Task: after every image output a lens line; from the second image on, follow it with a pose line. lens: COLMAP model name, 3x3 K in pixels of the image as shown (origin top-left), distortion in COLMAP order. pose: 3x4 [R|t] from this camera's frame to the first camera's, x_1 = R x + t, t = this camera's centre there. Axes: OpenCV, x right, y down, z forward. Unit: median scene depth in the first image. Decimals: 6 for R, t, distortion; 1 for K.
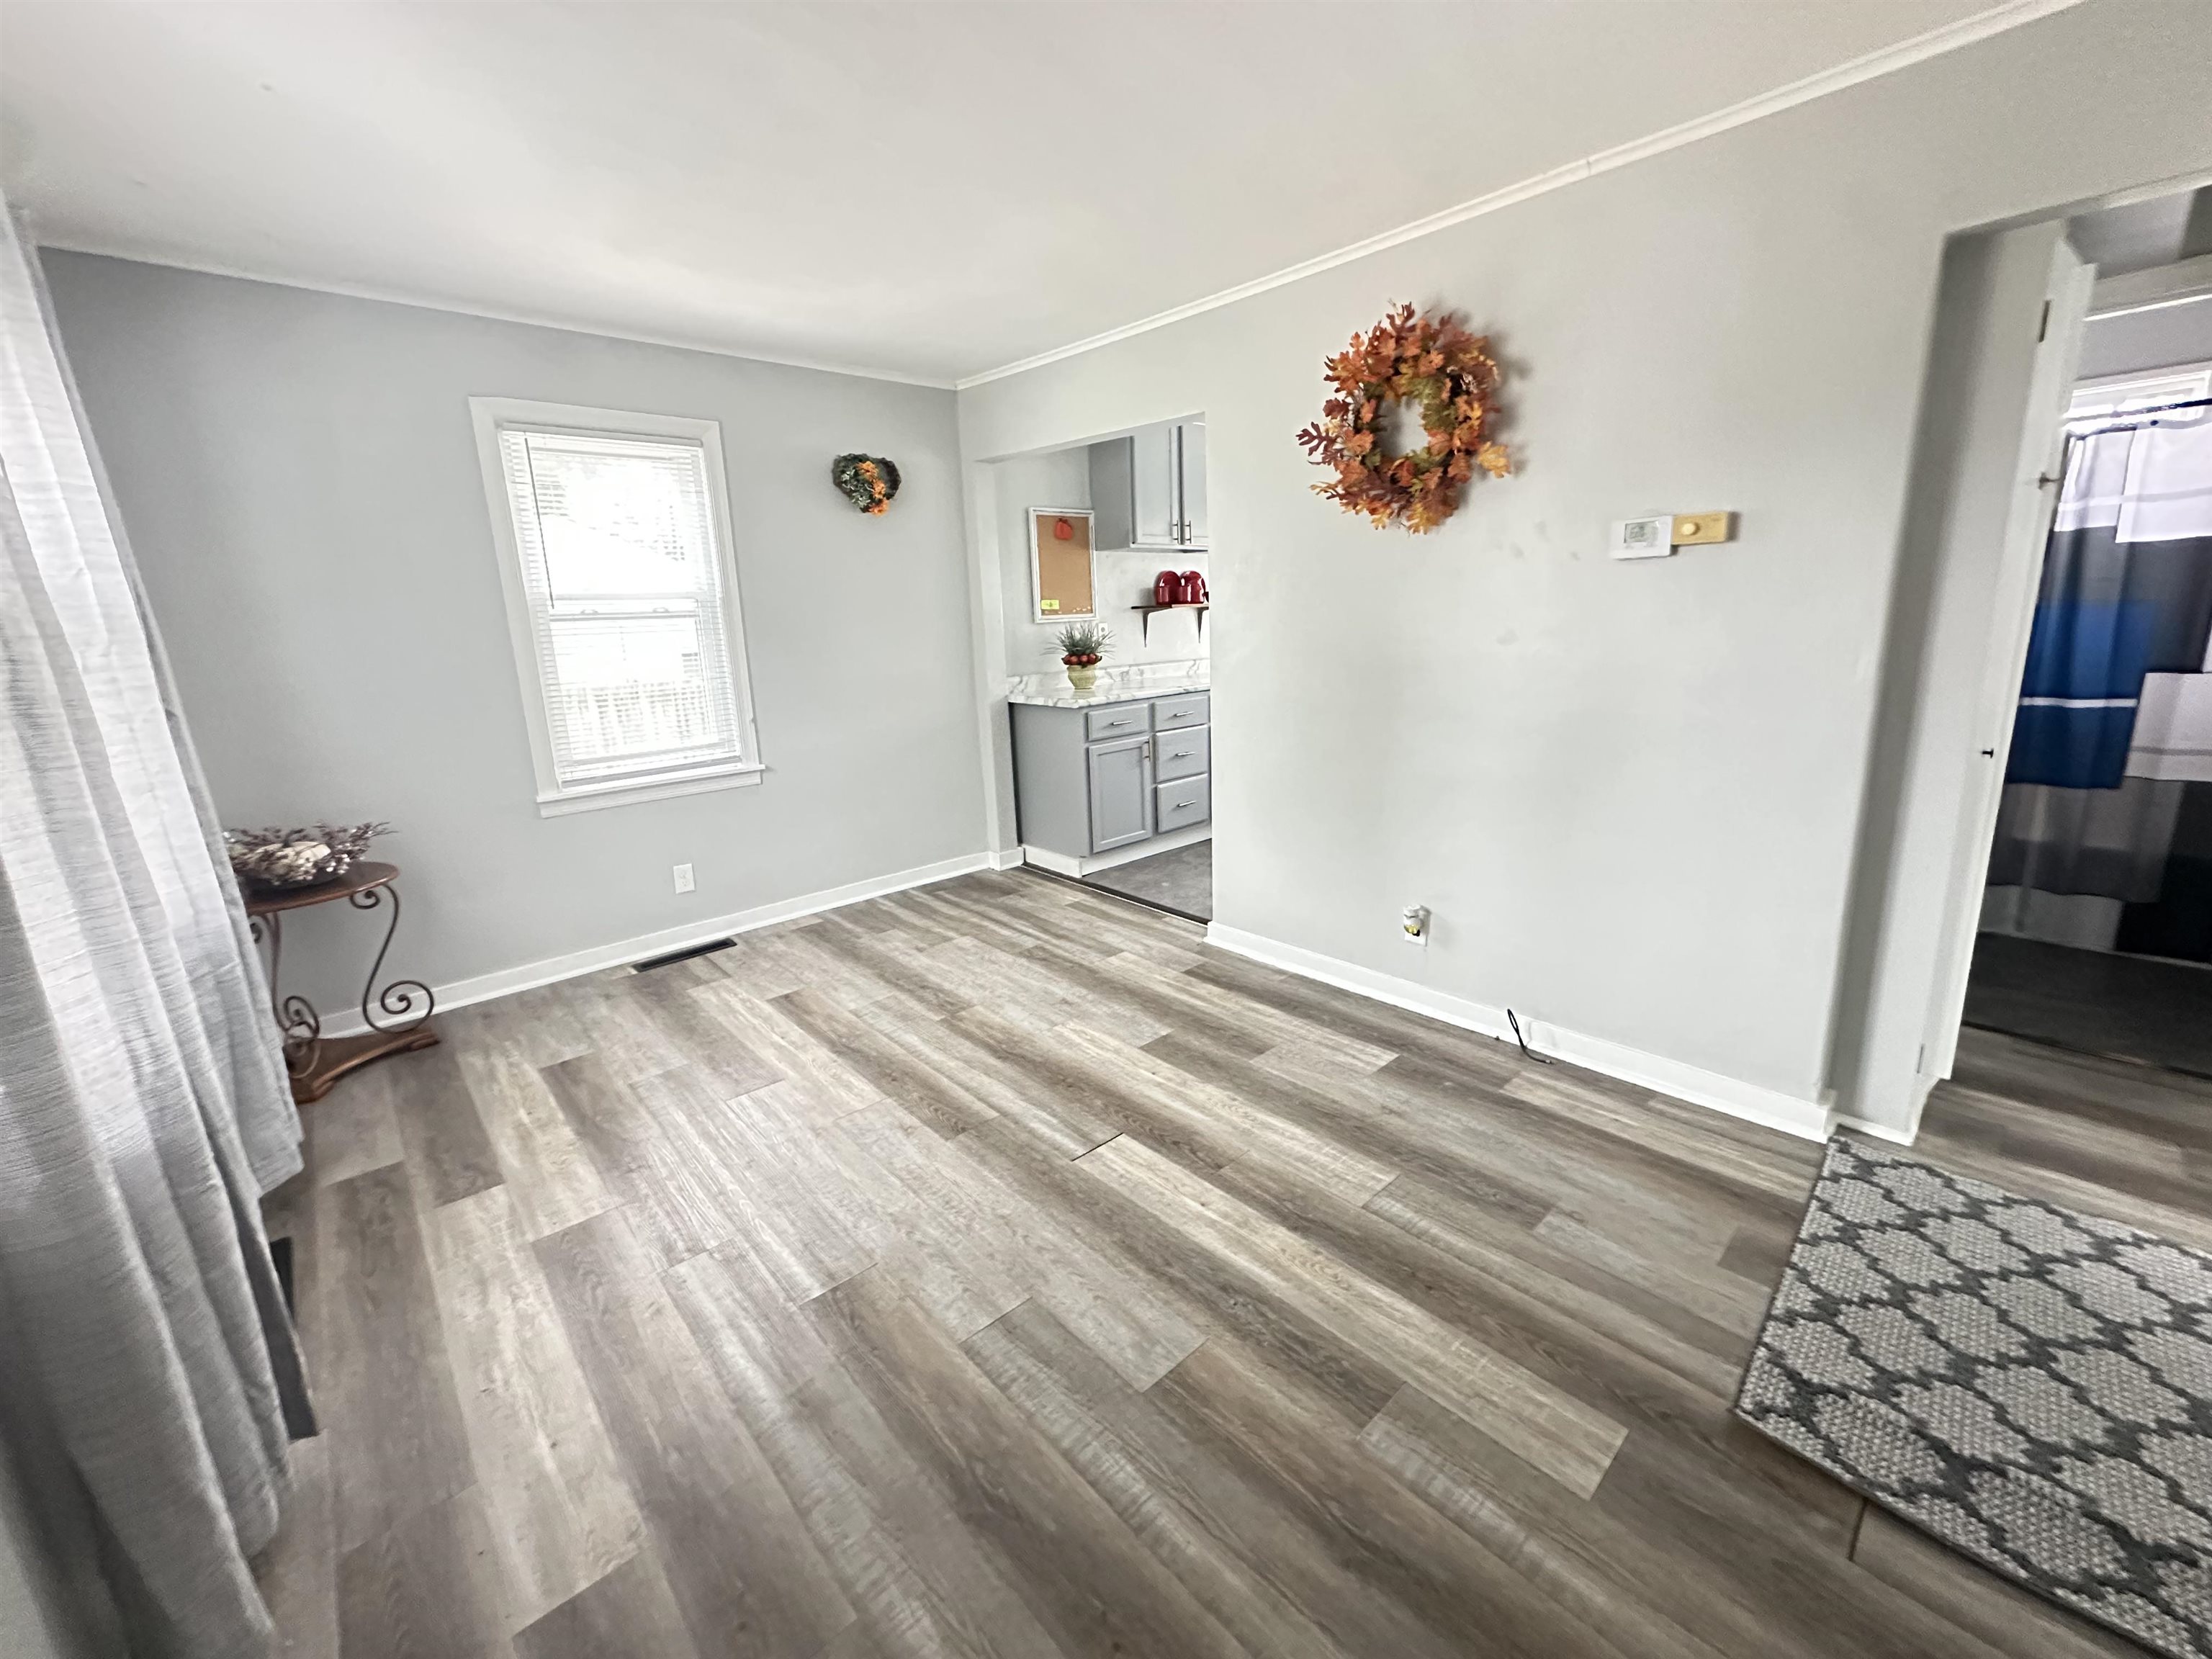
lens RADIAL K [[882.4, 0, 1108.1], [0, 882.4, 805.0], [0, 0, 1]] dist [-0.003148, -0.000353]
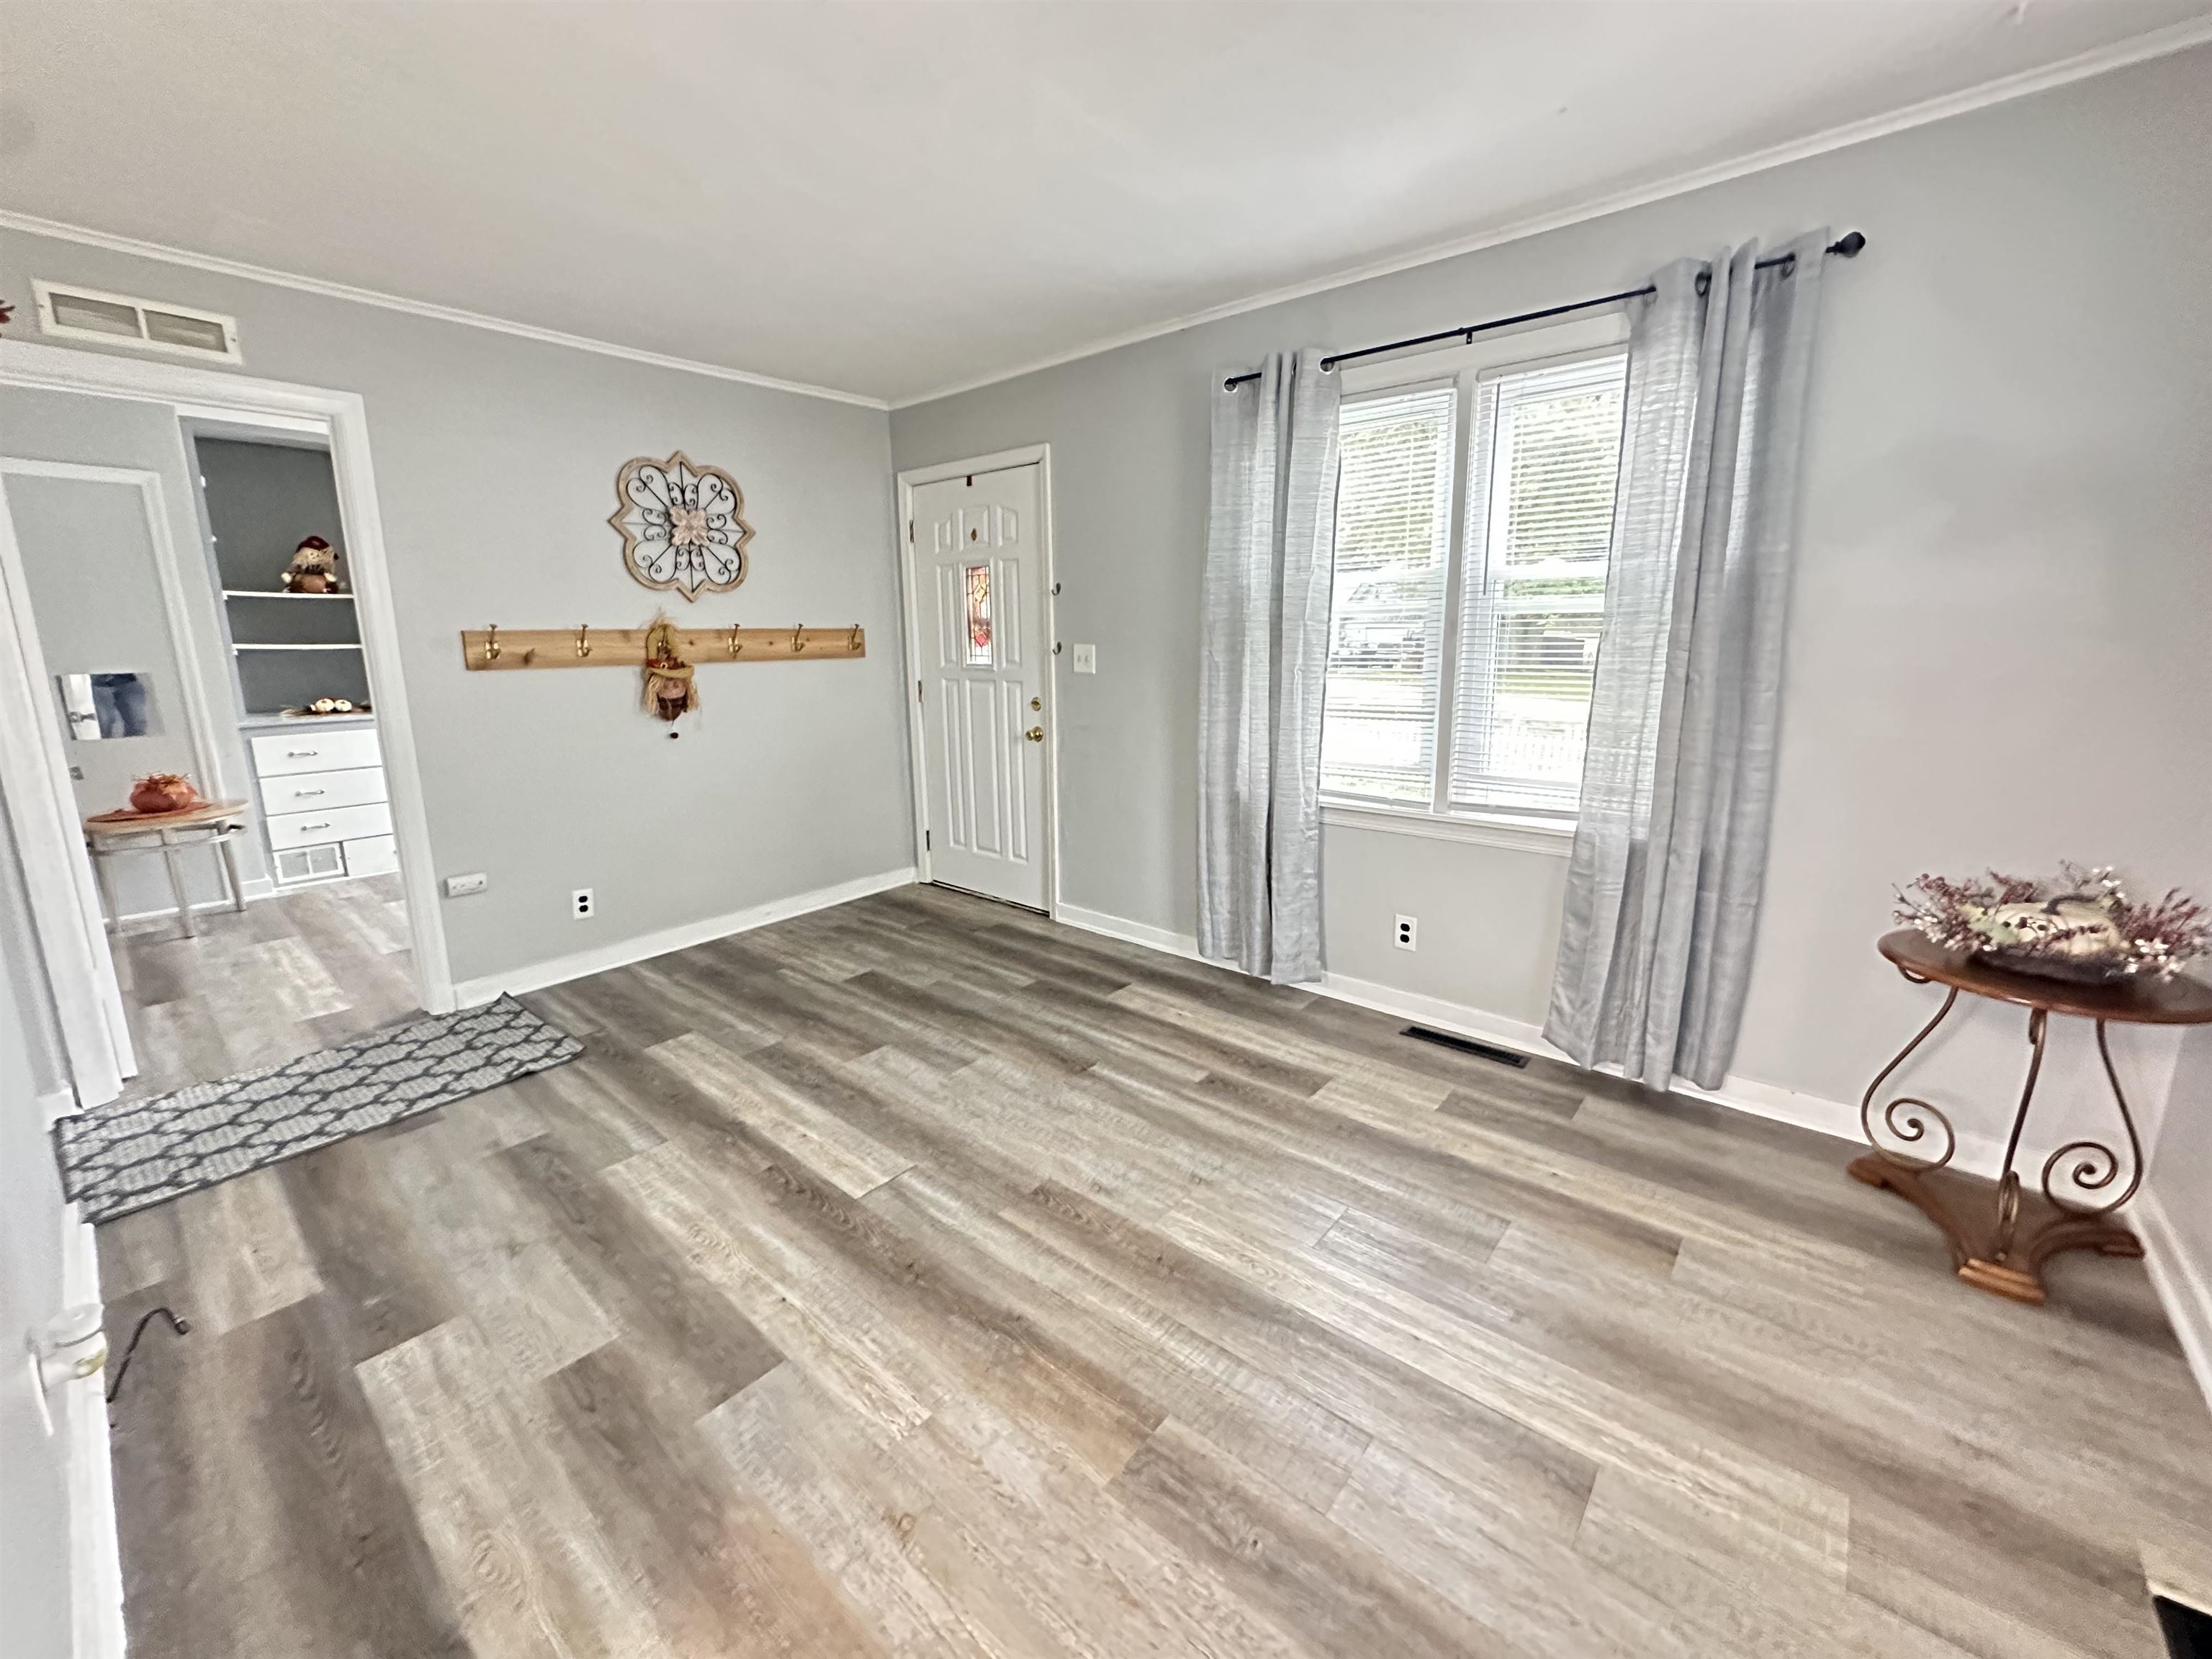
lens RADIAL K [[882.4, 0, 1108.1], [0, 882.4, 805.0], [0, 0, 1]] dist [-0.003148, -0.000353]
pose [[-0.991527, 0.067725, -0.110846, -0.168589], [0.018402, 0.917961, 0.396243, -0.355519], [0.128588, 0.390846, -0.911430, 1.718075]]
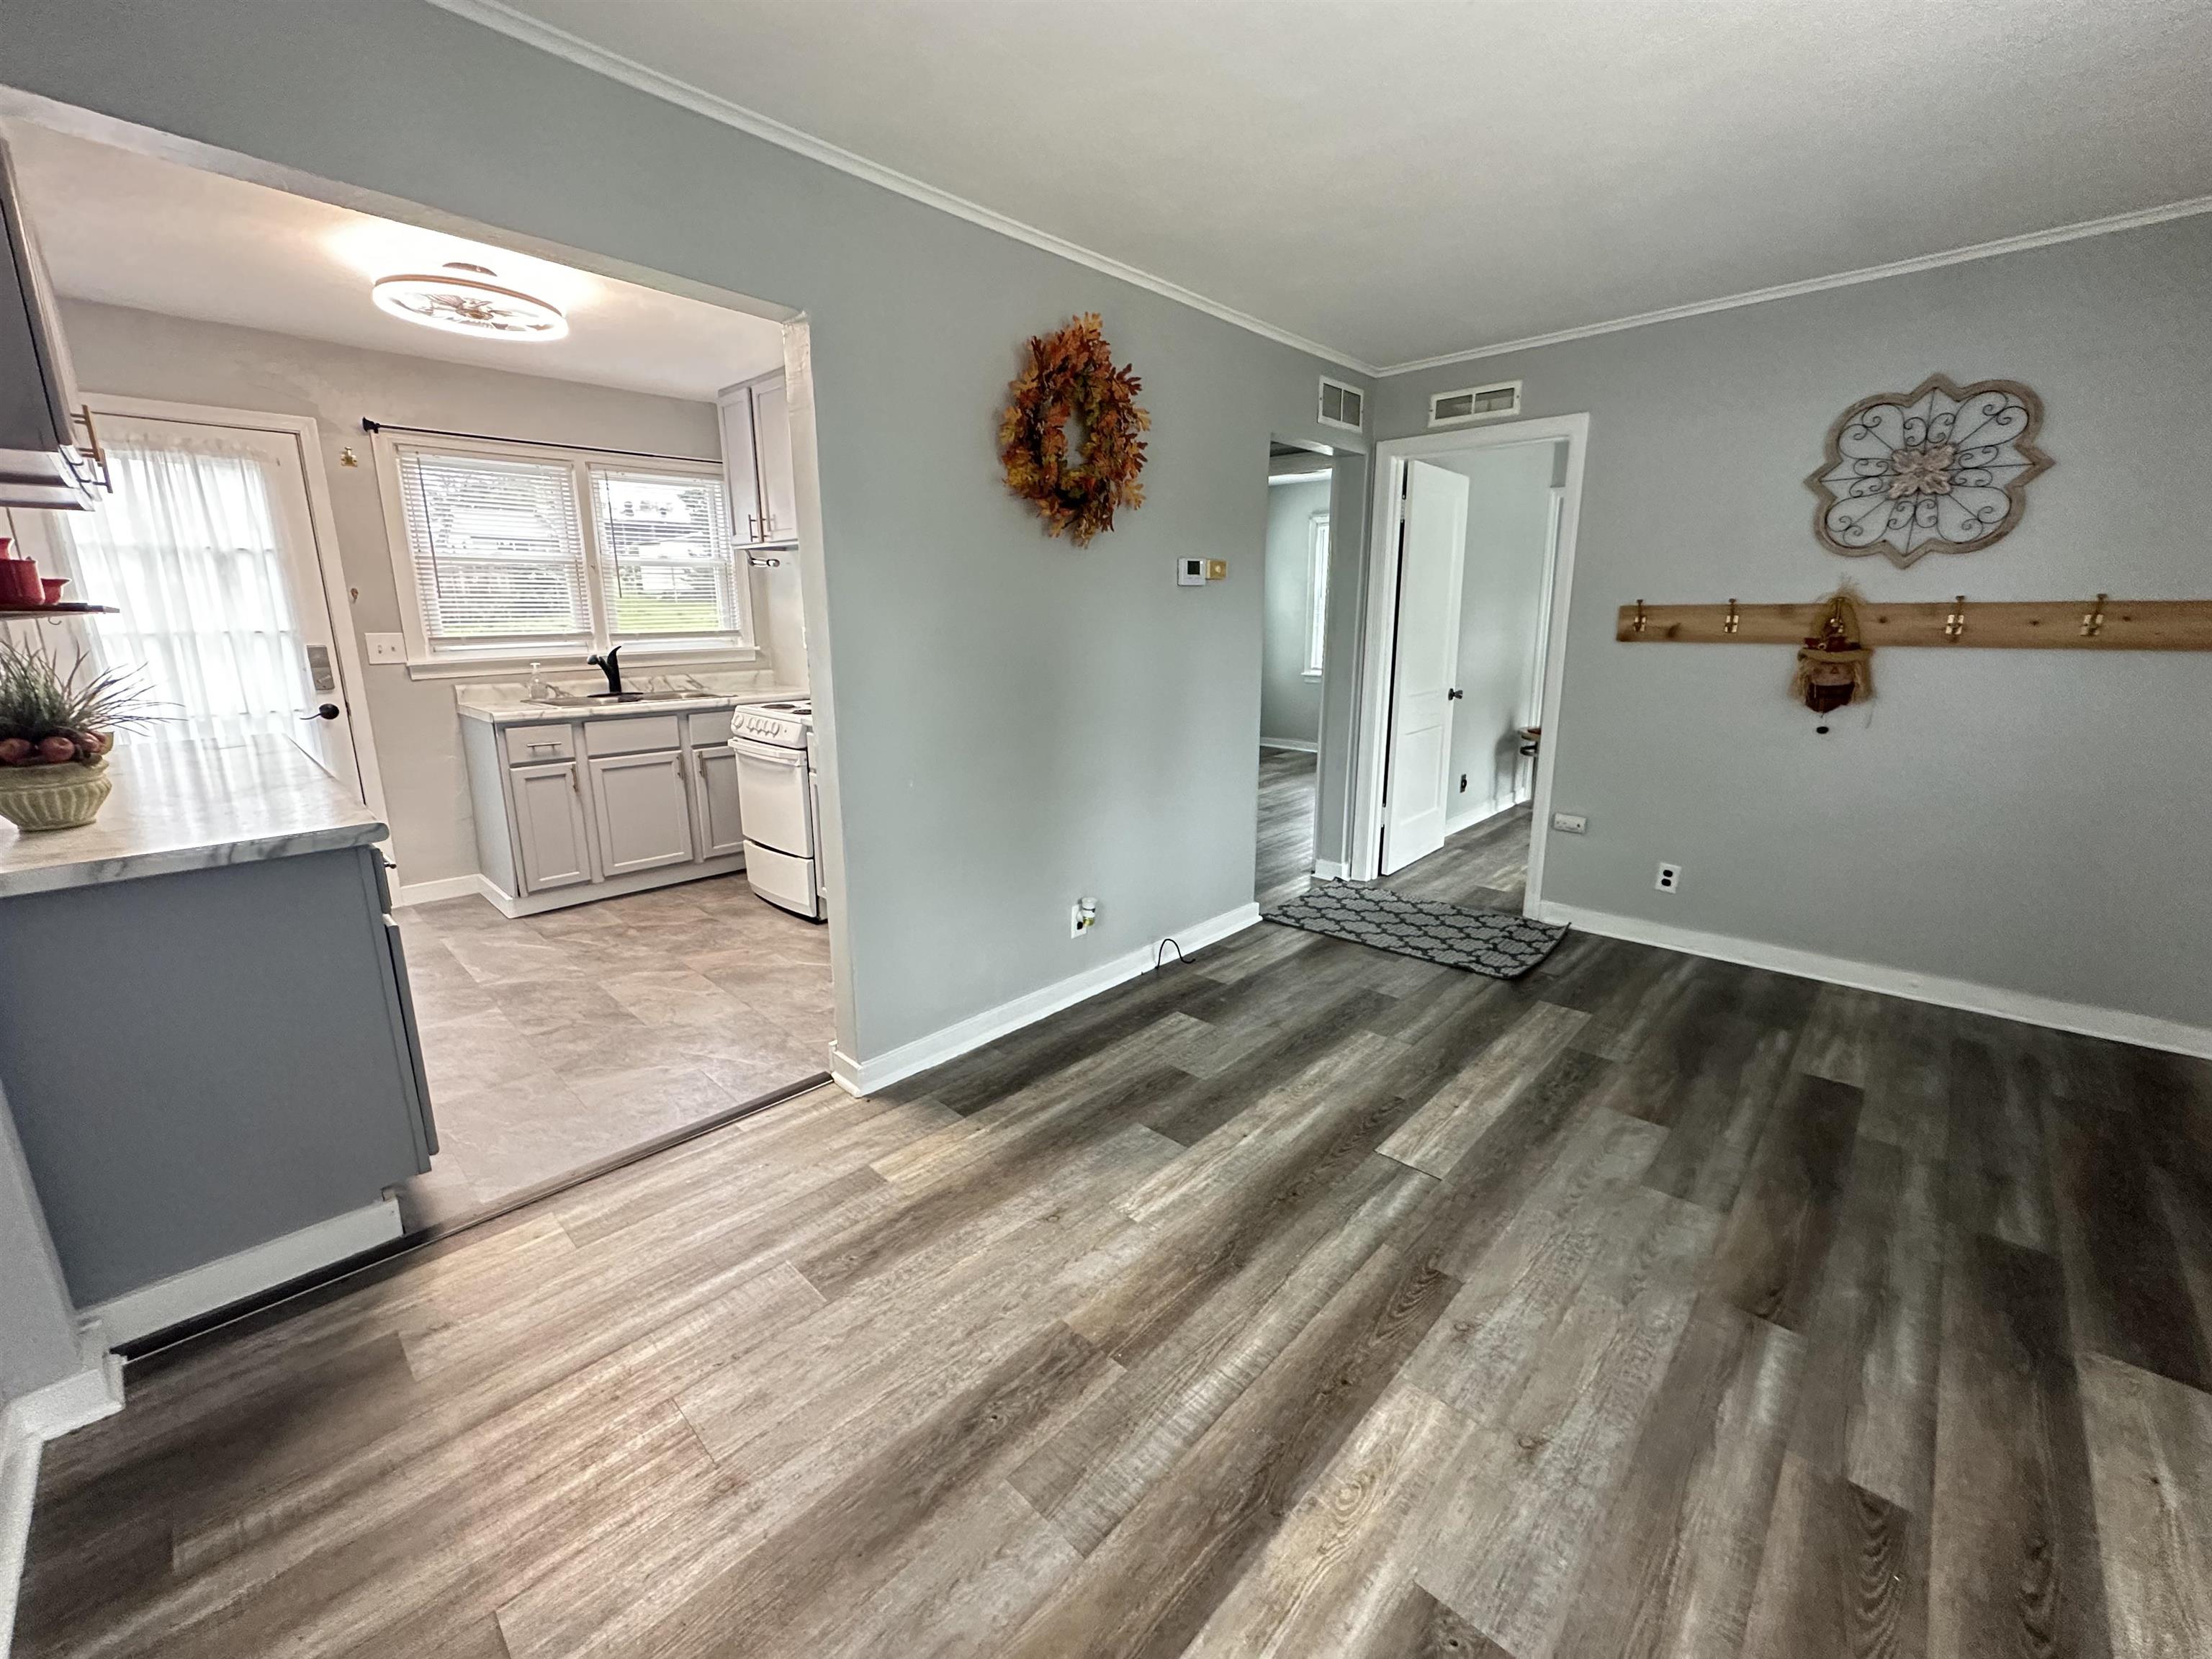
lens RADIAL K [[891.2, 0, 1105.3], [0, 891.2, 799.2], [0, 0, 1]] dist [-0.002665, -0.000298]
pose [[-0.067292, -0.171810, 0.982829, -0.862157], [0.220165, 0.958223, 0.182583, -0.240040], [-0.973139, 0.228671, -0.026654, 1.238215]]
